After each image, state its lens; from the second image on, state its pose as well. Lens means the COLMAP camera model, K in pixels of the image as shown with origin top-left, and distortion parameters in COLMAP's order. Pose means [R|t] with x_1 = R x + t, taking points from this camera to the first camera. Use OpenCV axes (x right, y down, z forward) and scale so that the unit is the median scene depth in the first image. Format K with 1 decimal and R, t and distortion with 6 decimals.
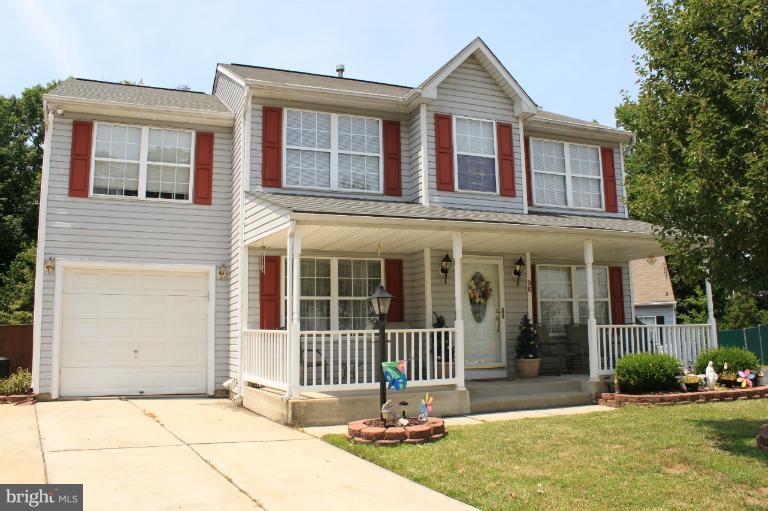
lens RADIAL K [[659.2, 0, 384.0], [0, 659.2, 255.5], [0, 0, 1]] dist [-0.152134, 0.153366]
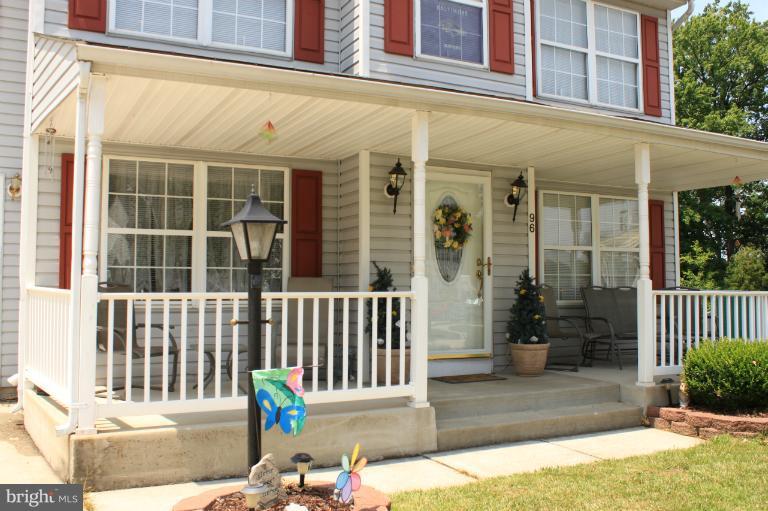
lens RADIAL K [[709.4, 0, 384.0], [0, 709.4, 255.5], [0, 0, 1]] dist [-0.046153, 0.003472]
pose [[0.995834, 0.020937, 0.088748, 0.029298], [-0.027200, 0.997179, 0.069959, 0.036401], [-0.087033, -0.072082, 0.993594, 0.375823]]
